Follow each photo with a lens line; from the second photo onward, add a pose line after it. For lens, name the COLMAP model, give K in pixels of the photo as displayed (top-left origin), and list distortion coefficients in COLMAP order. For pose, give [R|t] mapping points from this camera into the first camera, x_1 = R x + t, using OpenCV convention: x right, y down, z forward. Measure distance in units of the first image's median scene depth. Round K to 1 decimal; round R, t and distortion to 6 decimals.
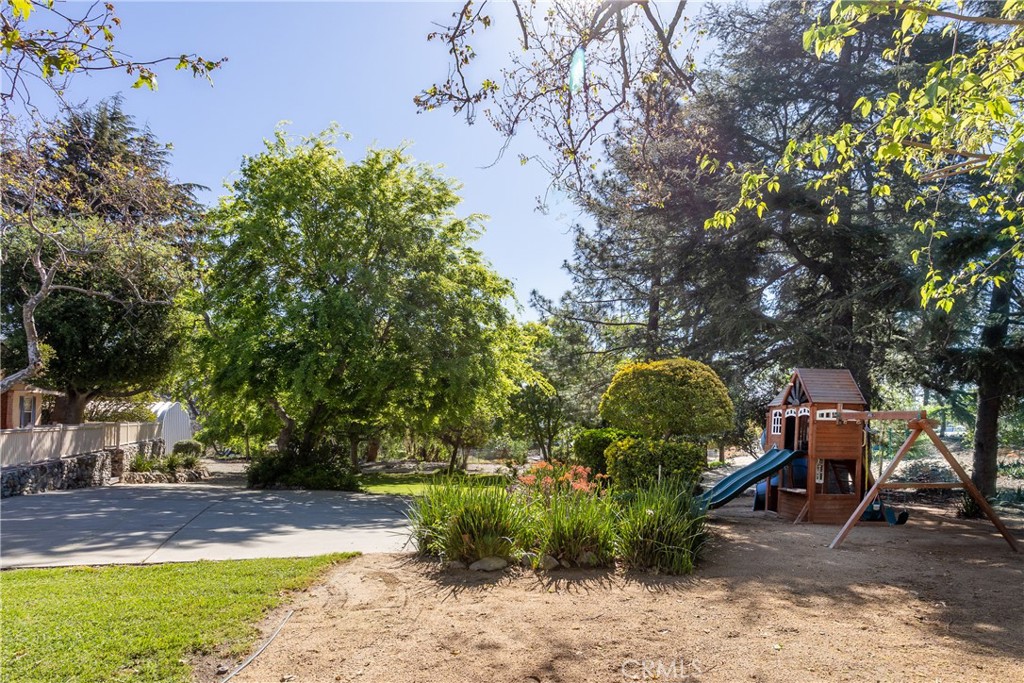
lens RADIAL K [[524.6, 0, 513.1], [0, 524.6, 370.0], [0, 0, 1]] dist [-0.000334, -0.000082]
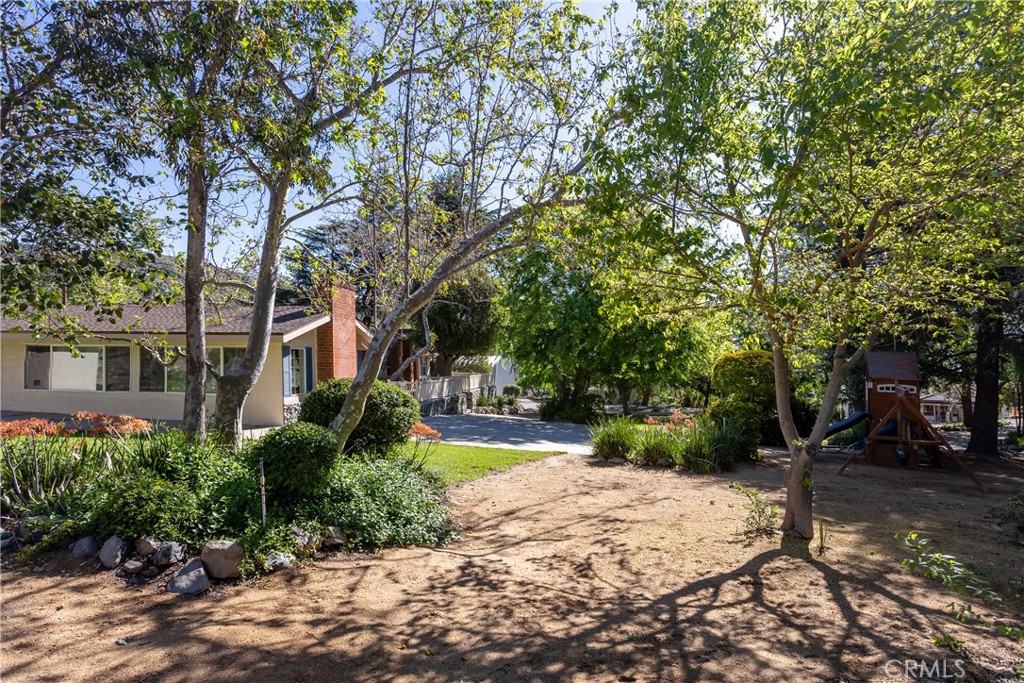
lens RADIAL K [[513.9, 0, 512.0], [0, 513.9, 341.5], [0, 0, 1]] dist [-0.000536, 0.000398]
pose [[0.844552, -0.022867, -0.534985, 0.209105], [0.049253, 0.998170, 0.035089, -0.053537], [0.533204, -0.055984, 0.844132, -0.258686]]
